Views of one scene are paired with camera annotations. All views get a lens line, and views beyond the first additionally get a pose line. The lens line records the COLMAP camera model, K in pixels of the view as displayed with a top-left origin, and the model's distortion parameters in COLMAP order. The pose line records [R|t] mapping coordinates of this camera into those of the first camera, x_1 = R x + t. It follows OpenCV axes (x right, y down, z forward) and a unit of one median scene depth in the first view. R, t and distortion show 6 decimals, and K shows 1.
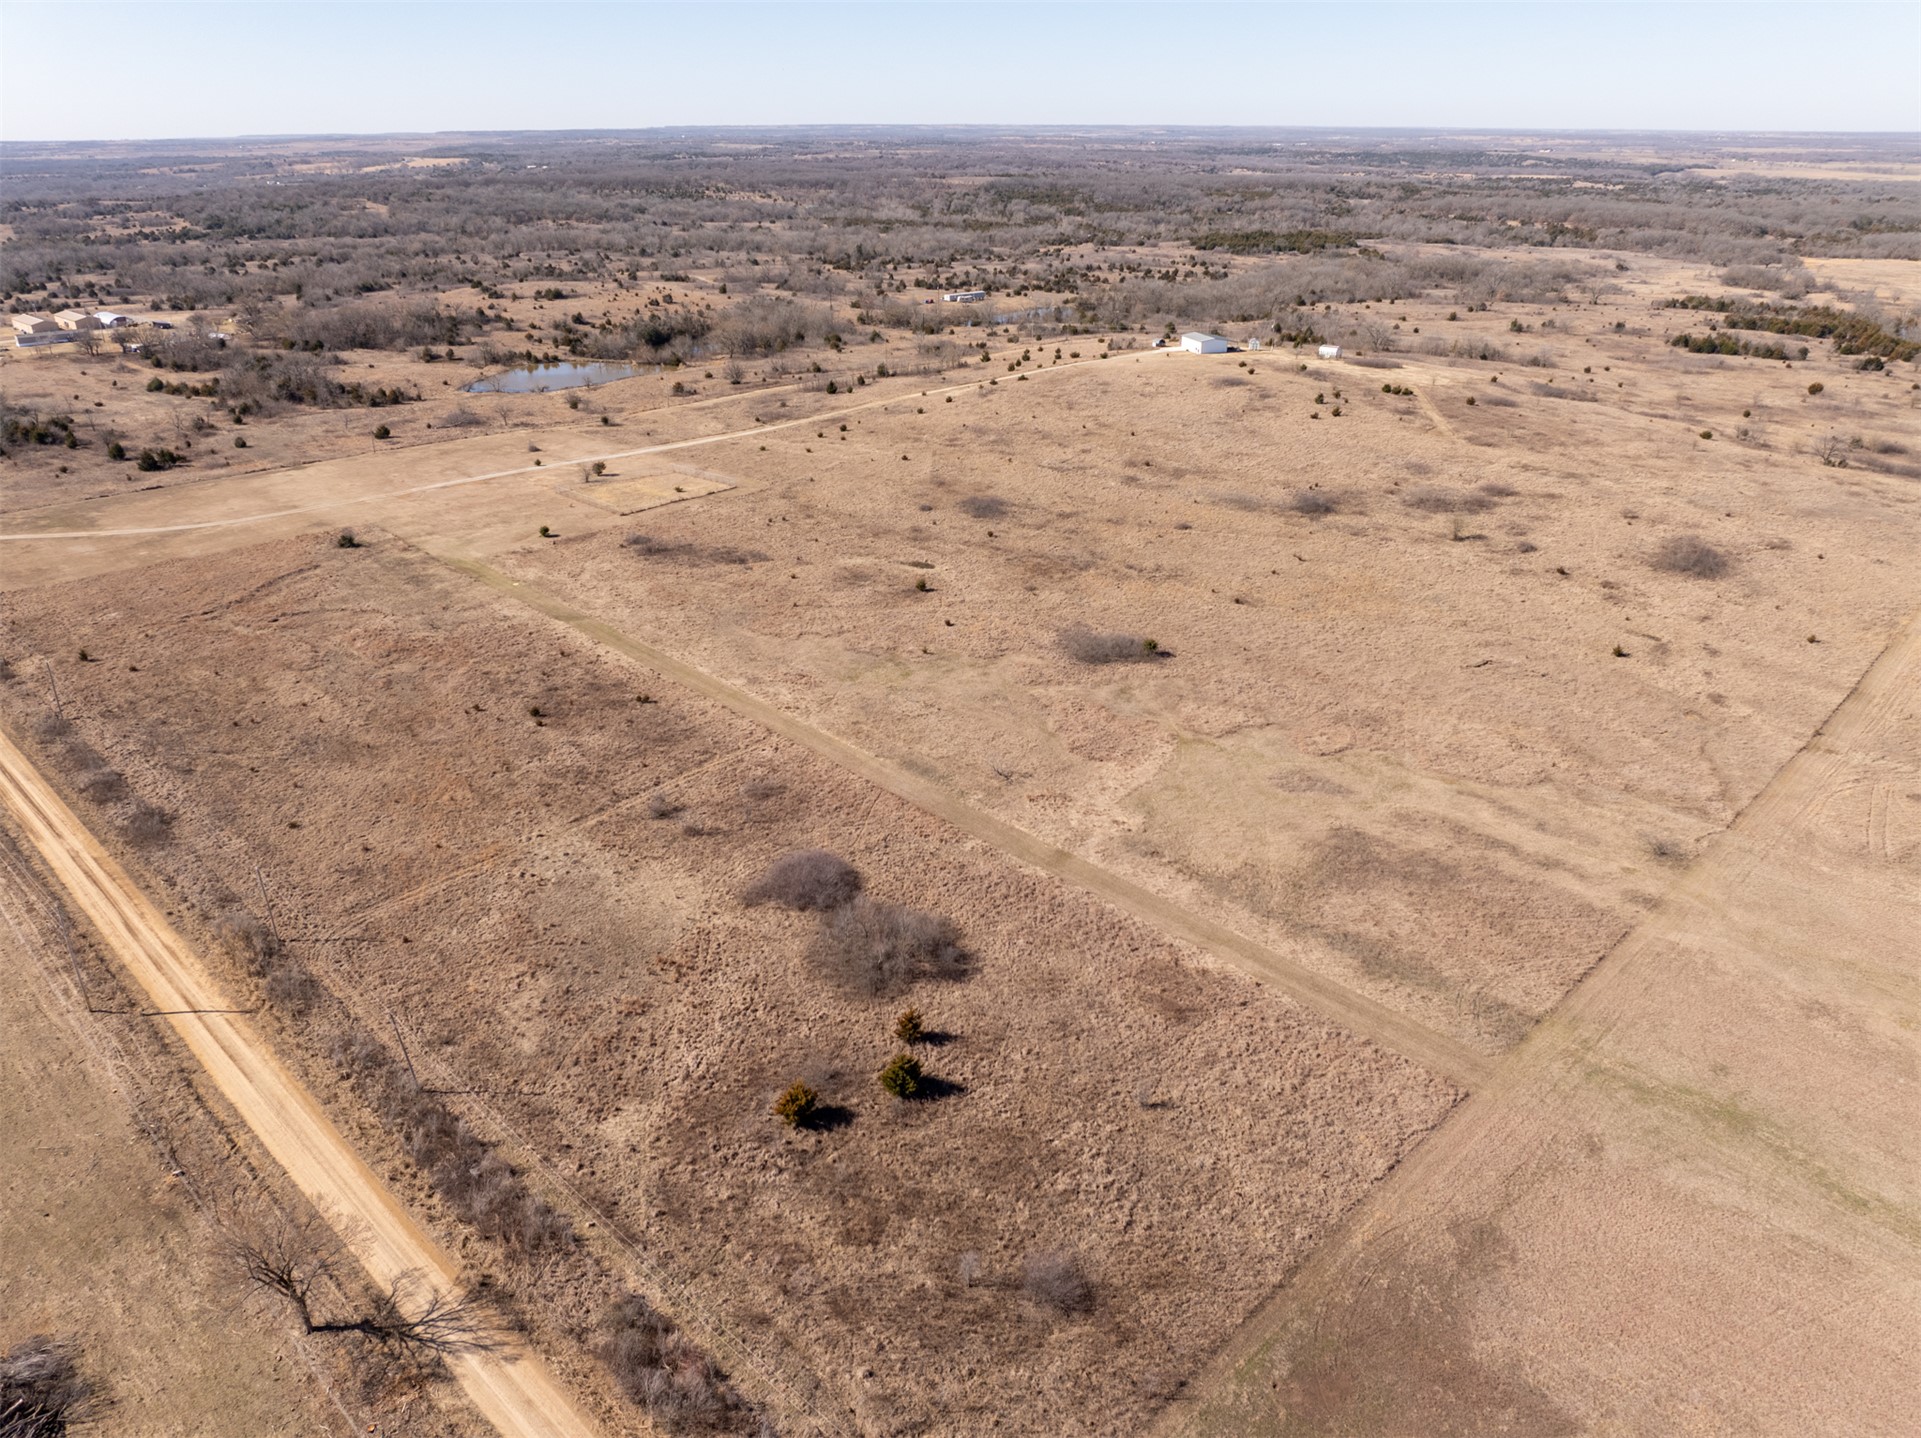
lens RADIAL K [[1348.0, 0, 964.7], [0, 1348.0, 721.2], [0, 0, 1]] dist [-0.047961, 0.012961]
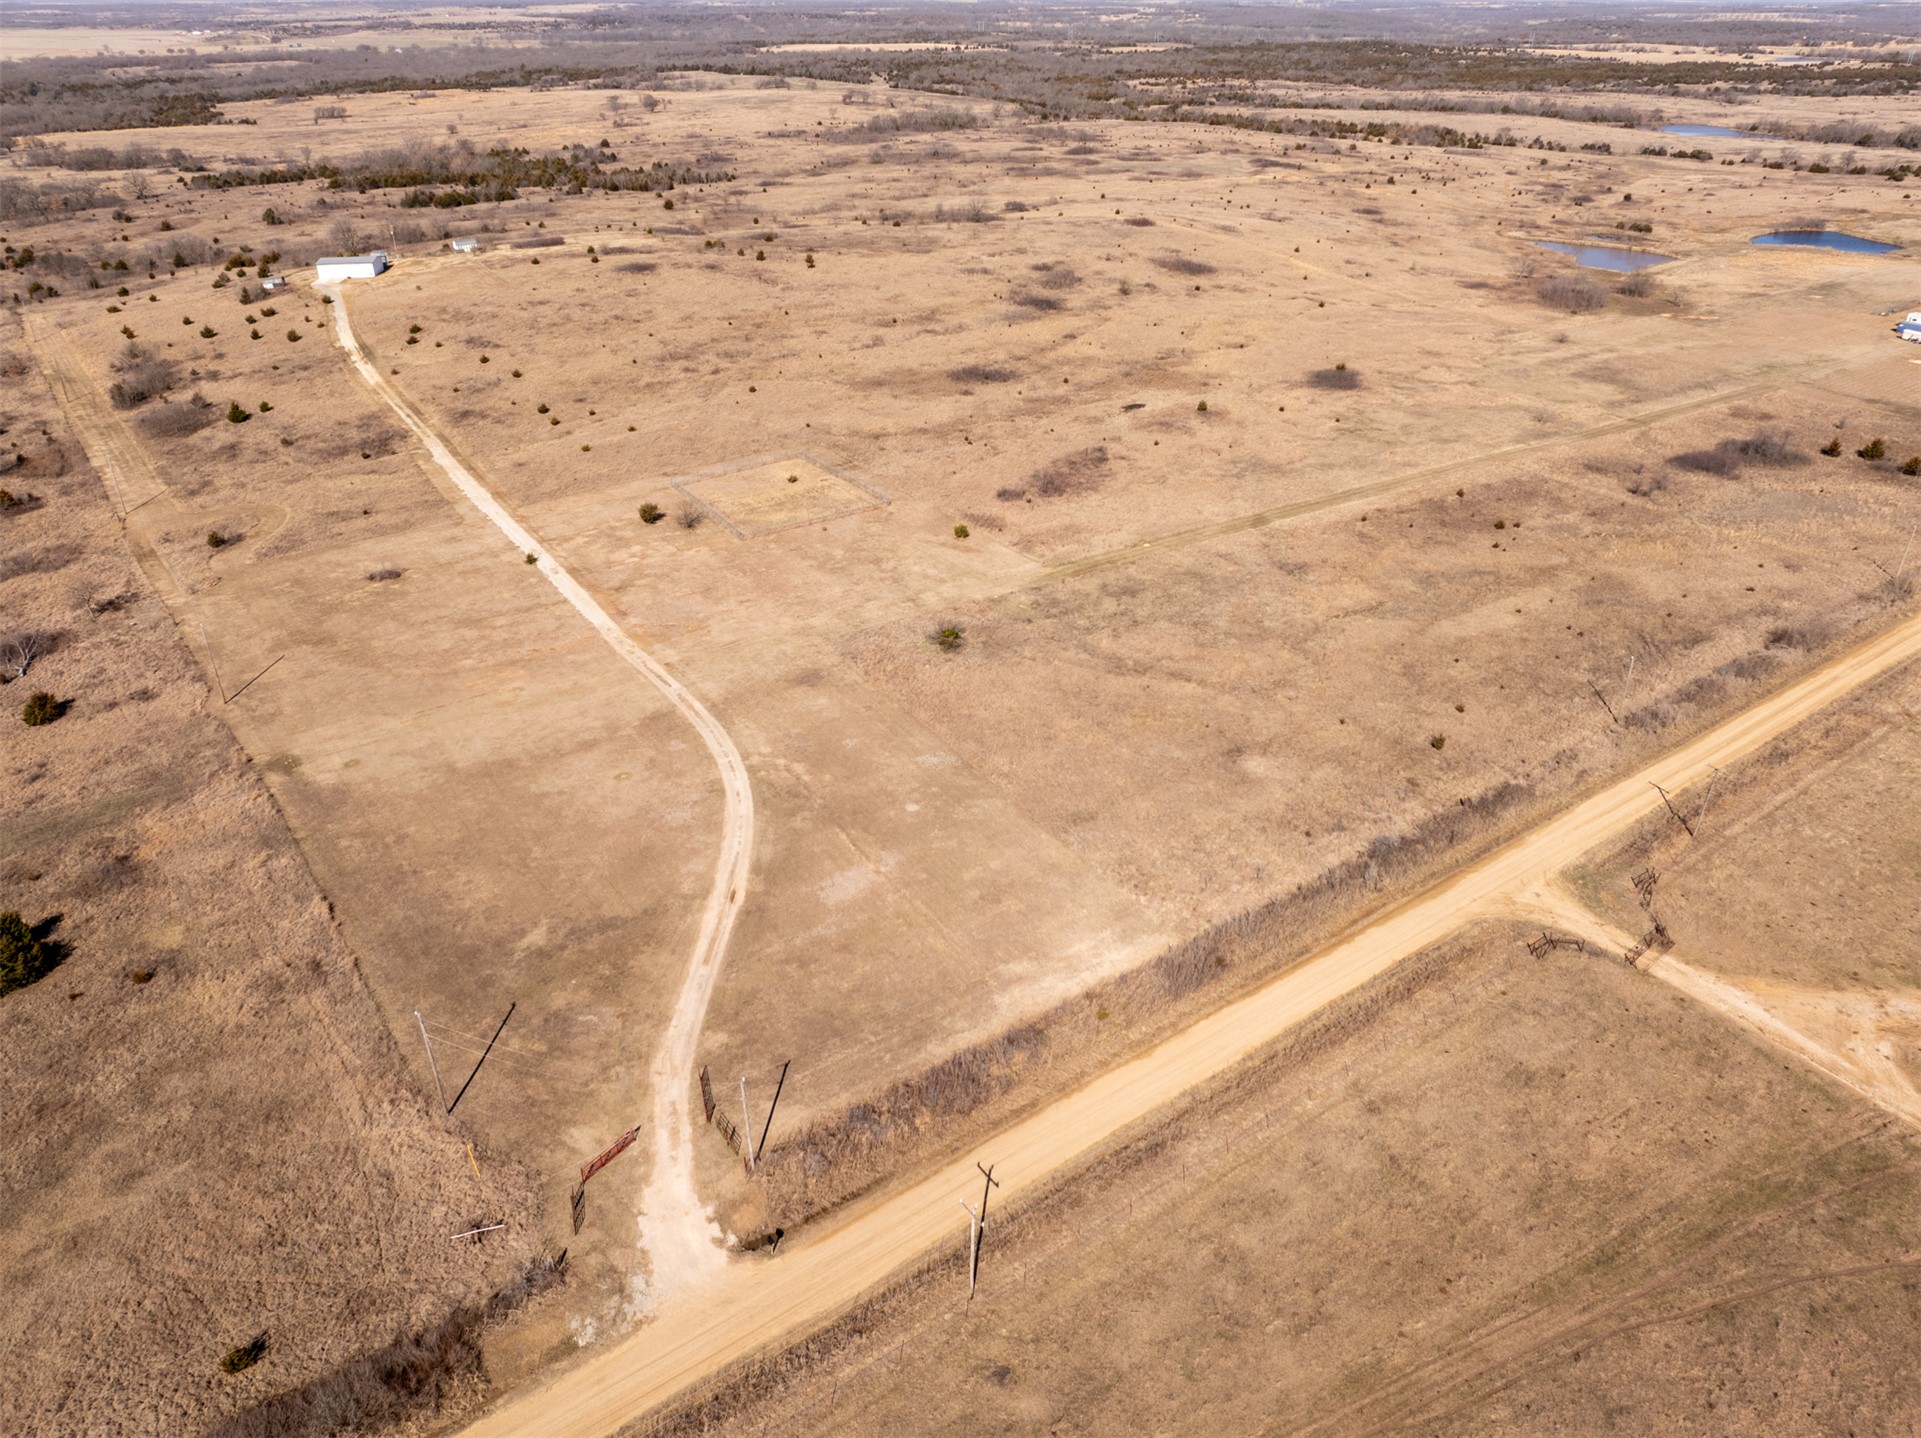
lens RADIAL K [[1348.0, 0, 962.6], [0, 1348.0, 718.9], [0, 0, 1]] dist [-0.047961, 0.012961]
pose [[0.170394, -0.473124, 0.864361, -1.055539], [0.403339, 0.833826, 0.376898, -0.349602], [-0.899046, 0.284409, 0.332908, 0.775048]]
